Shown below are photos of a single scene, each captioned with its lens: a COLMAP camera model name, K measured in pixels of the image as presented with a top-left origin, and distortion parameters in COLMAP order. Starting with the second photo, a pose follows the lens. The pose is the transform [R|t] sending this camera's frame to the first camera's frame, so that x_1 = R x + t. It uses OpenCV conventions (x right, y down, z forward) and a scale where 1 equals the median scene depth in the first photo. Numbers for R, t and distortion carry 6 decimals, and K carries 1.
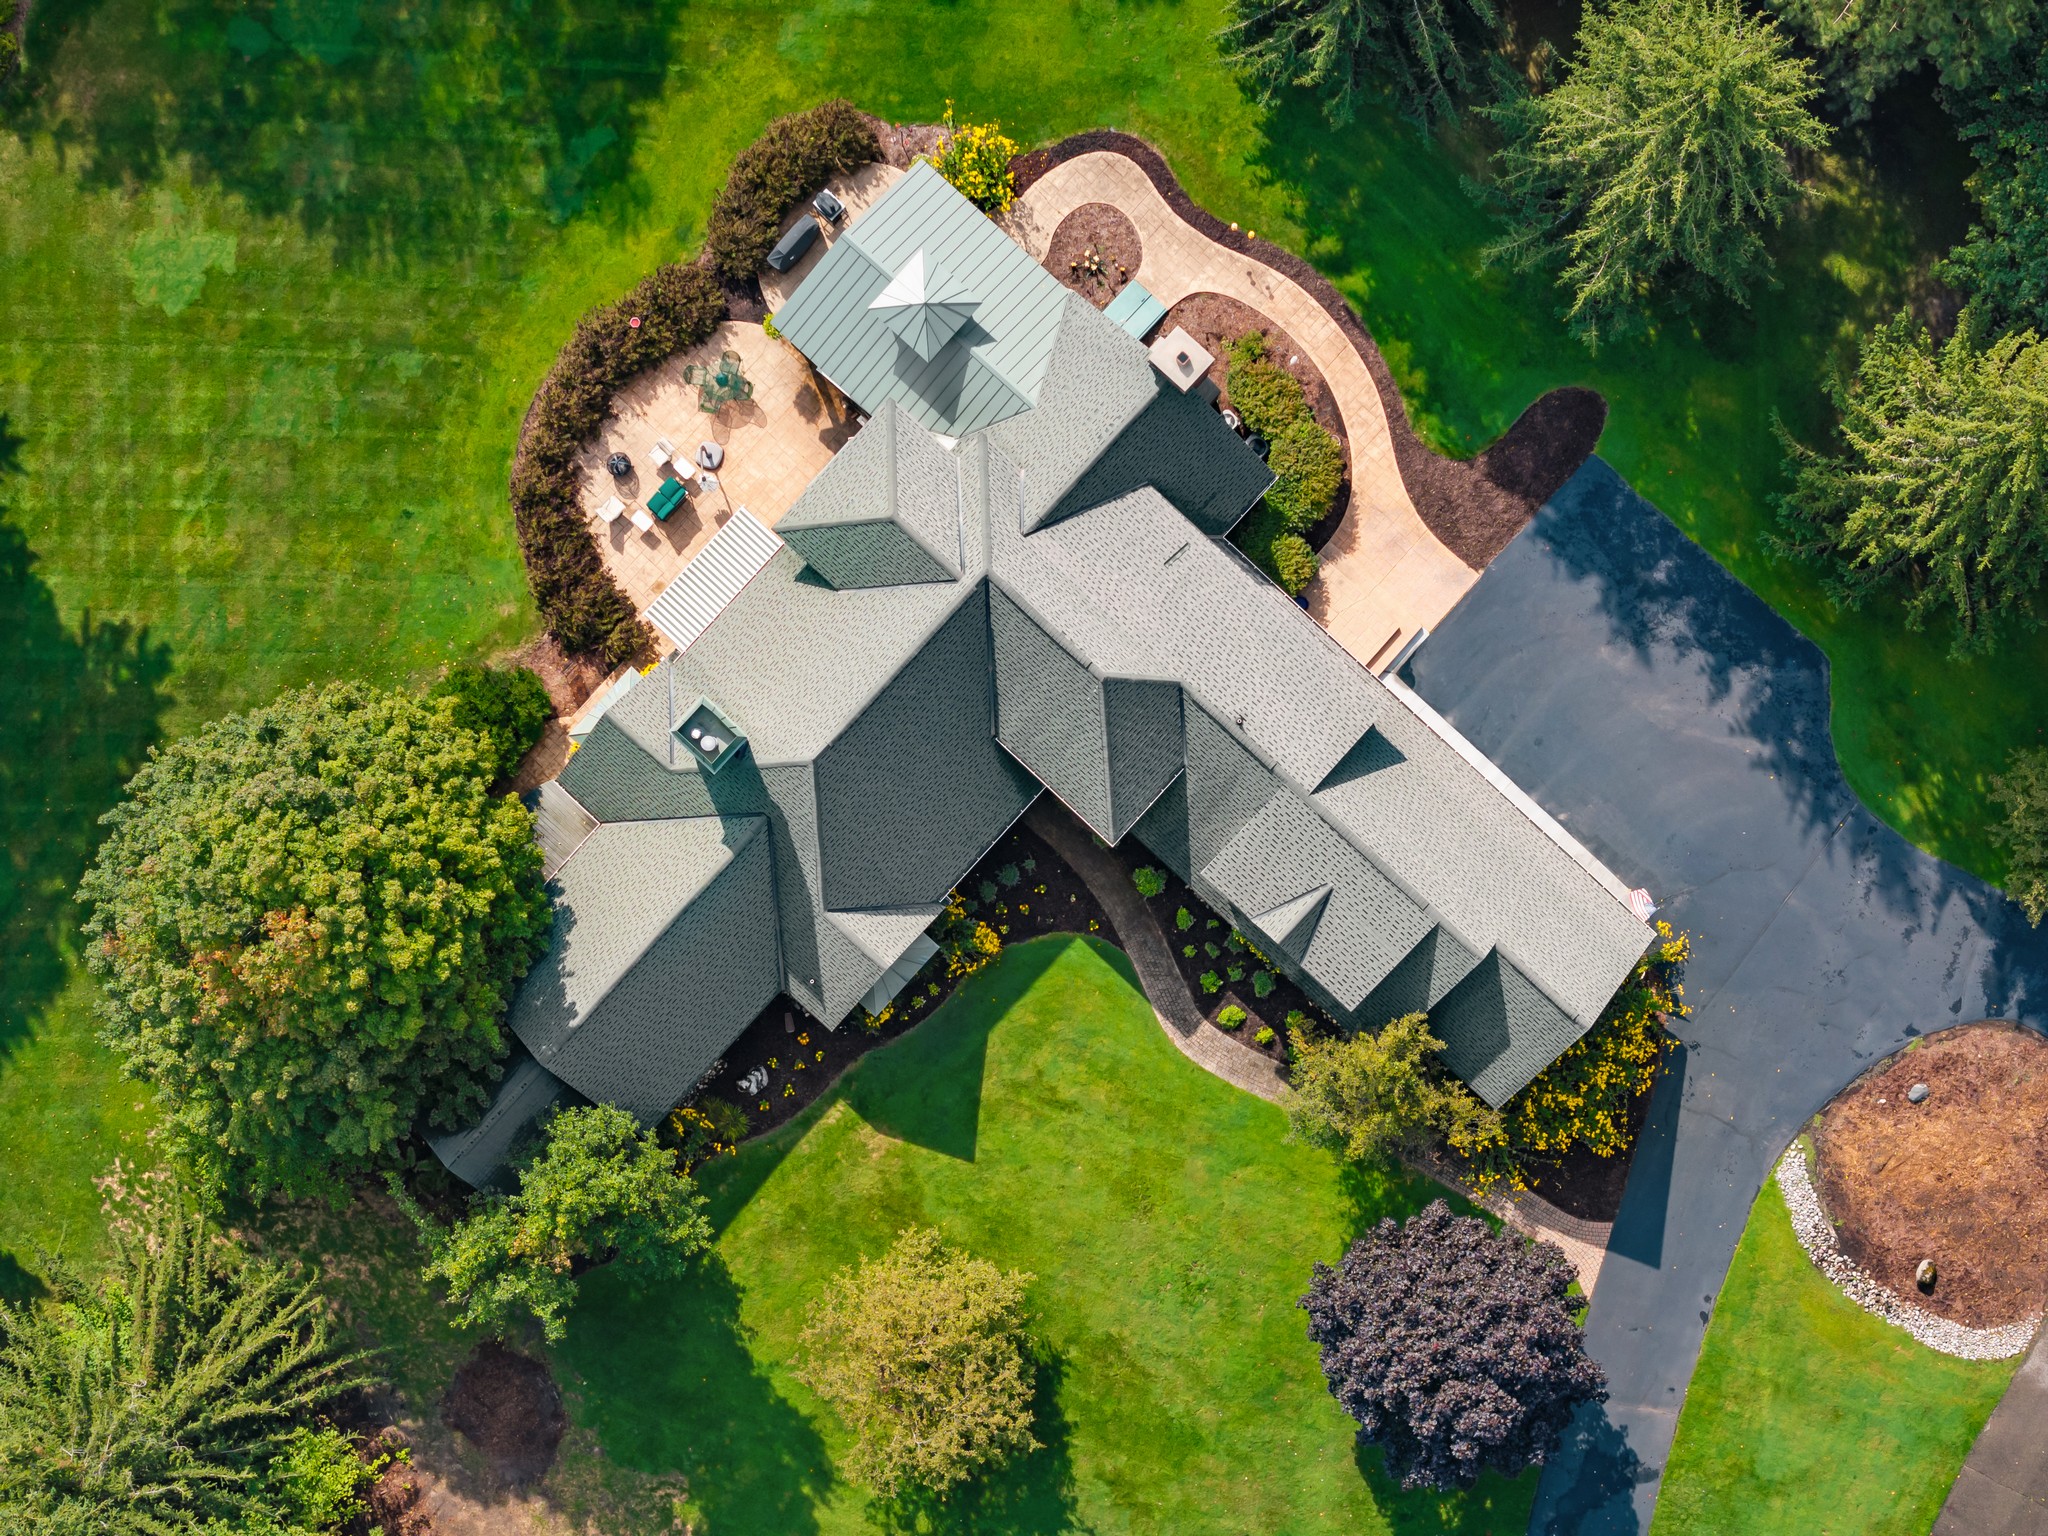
lens RADIAL K [[4127.9, 0, 1024.0], [0, 4127.9, 768.0], [0, 0, 1]] dist [-0.291221, 2.031003]
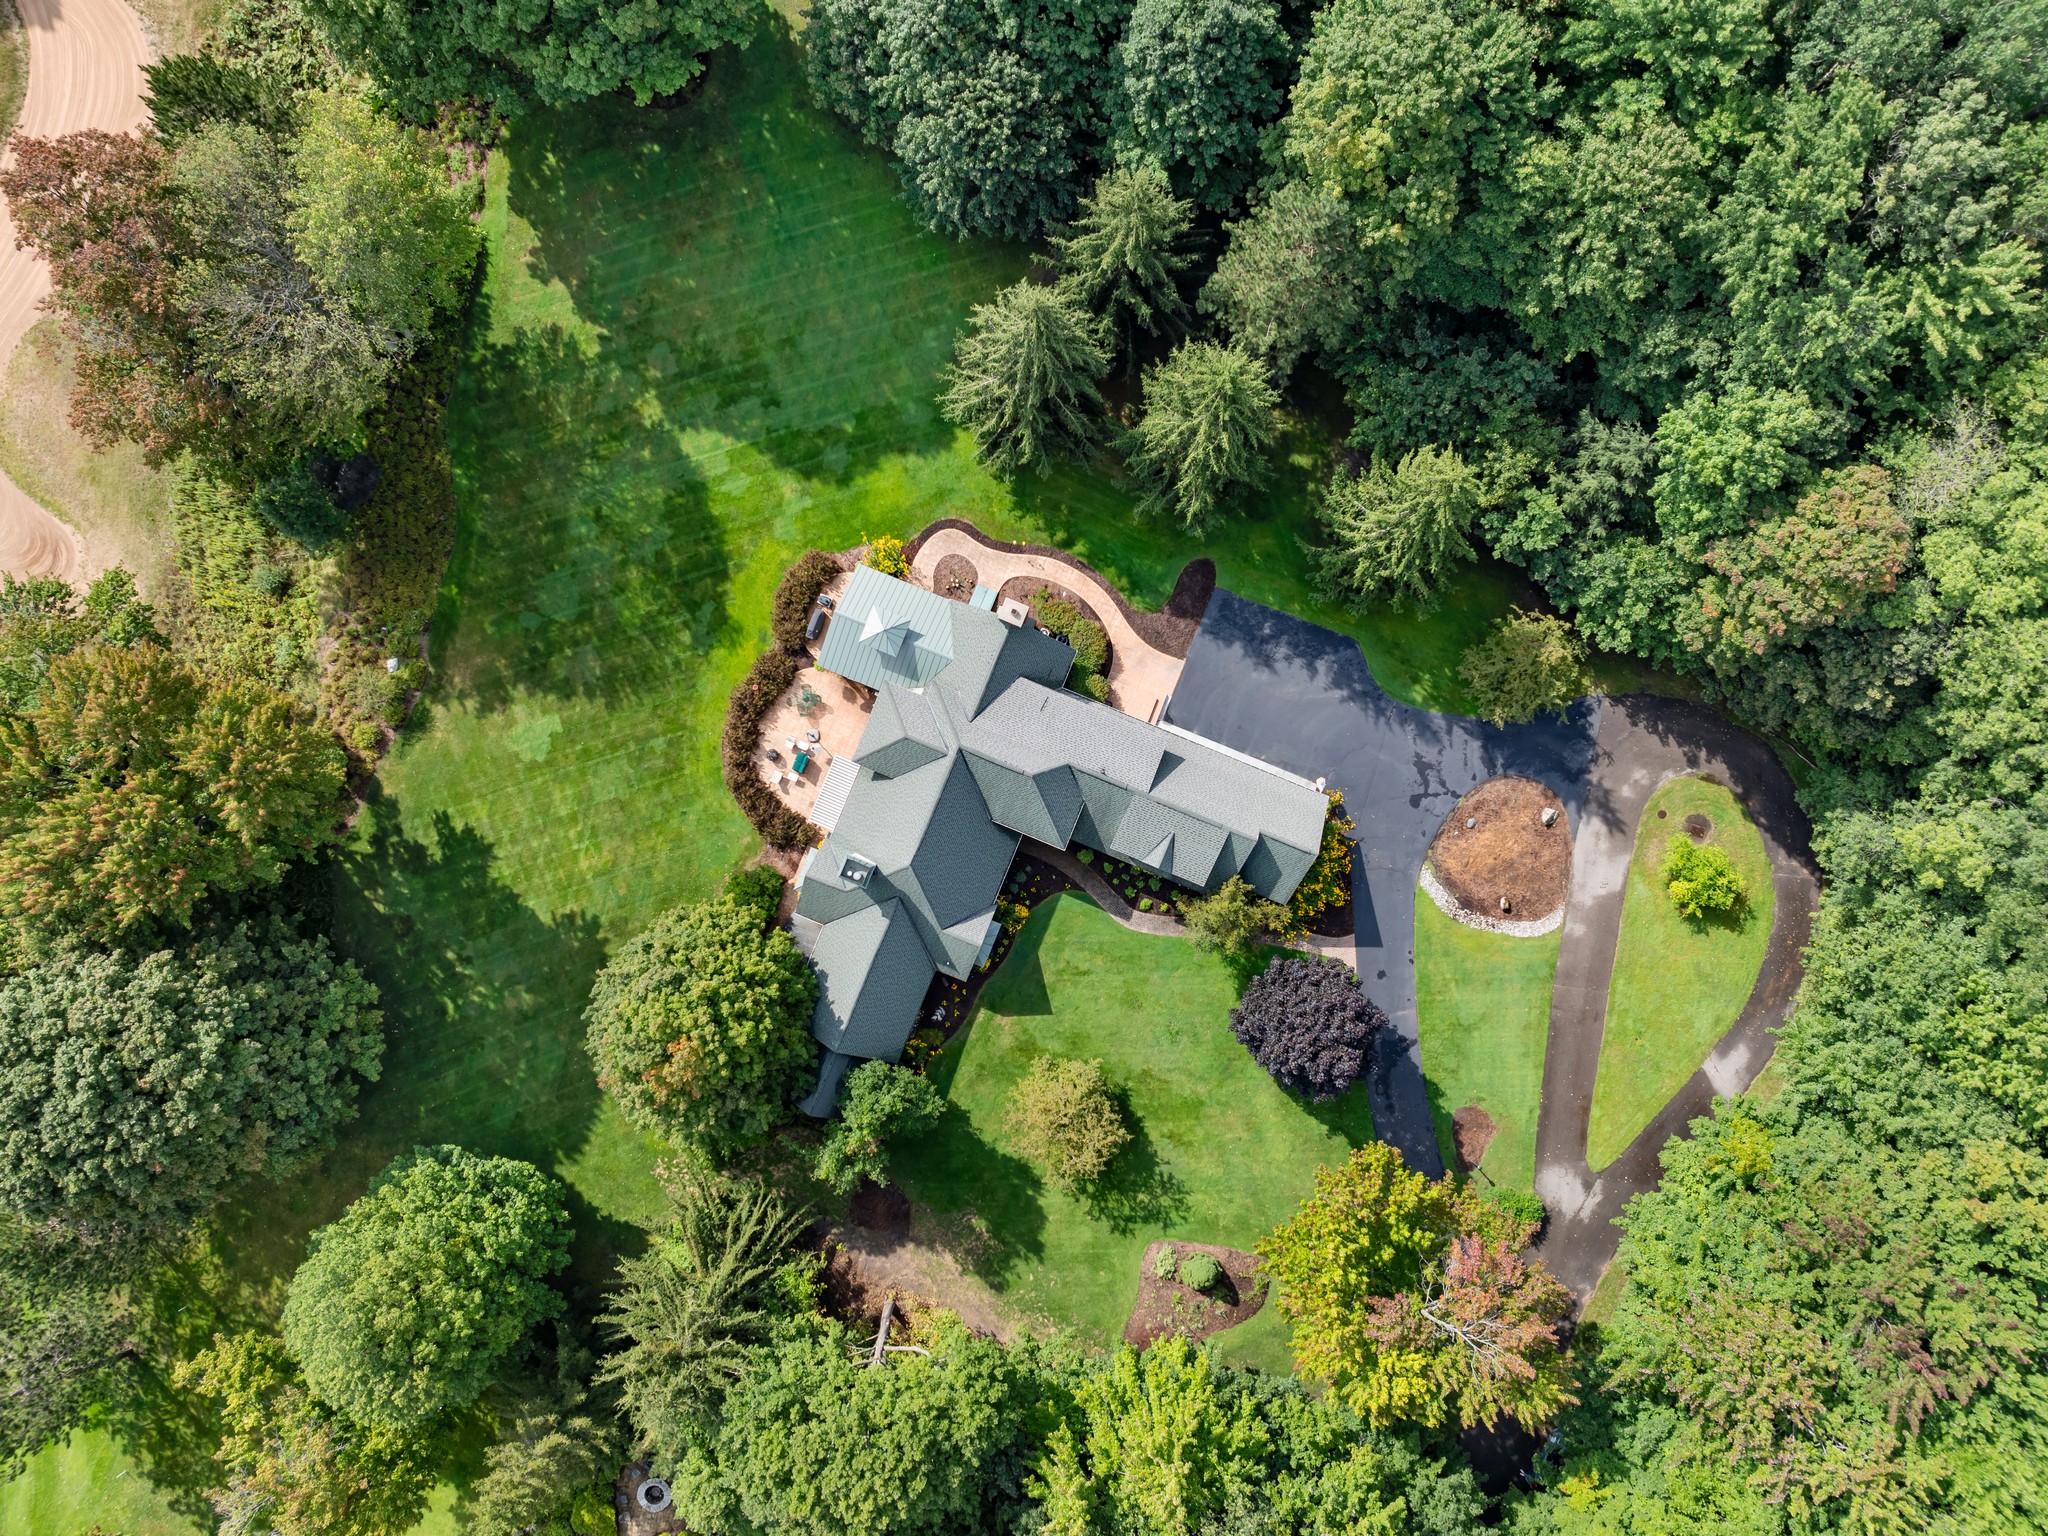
lens RADIAL K [[1465.6, 0, 1031.3], [0, 1465.6, 752.9], [0, 0, 1]] dist [-0.049677, 0.029185]
pose [[0.938286, -0.345028, 0.023988, 0.005258], [0.345204, 0.938521, -0.003500, -0.027928], [-0.021306, 0.011565, 0.999706, 0.270587]]
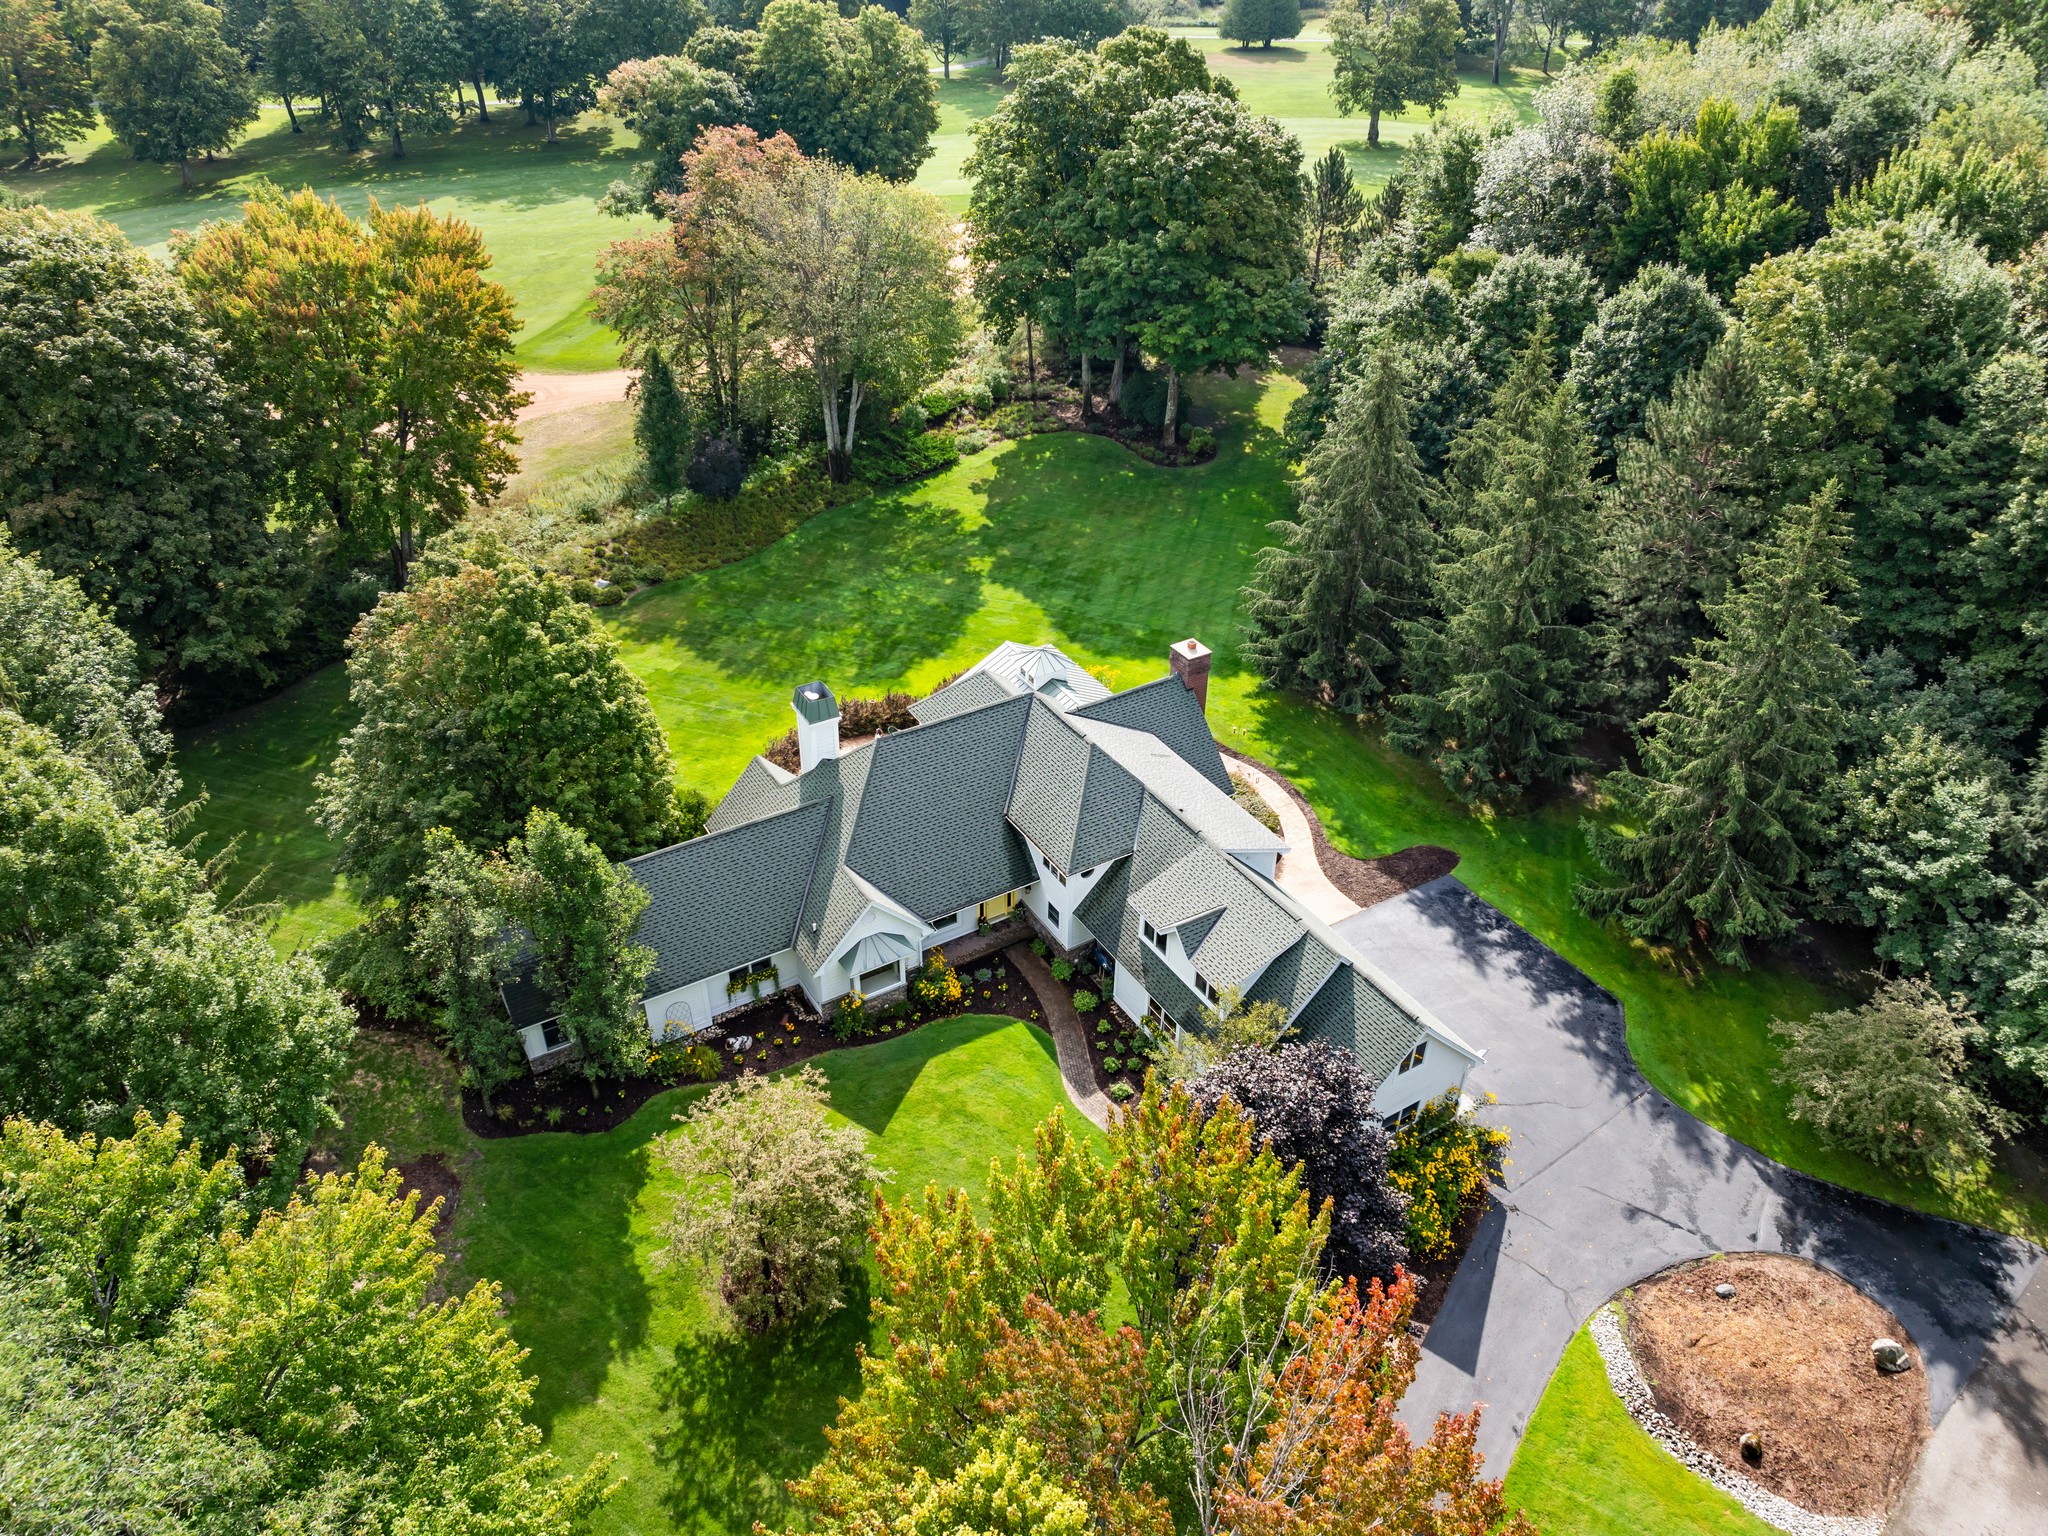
lens RADIAL K [[1465.6, 0, 1031.3], [0, 1465.6, 752.9], [0, 0, 1]] dist [-0.049677, 0.029185]
pose [[0.959016, 0.177975, -0.220485, 0.102724], [-0.282713, 0.548755, -0.786728, 0.354891], [-0.019026, 0.816819, 0.576580, 0.672392]]
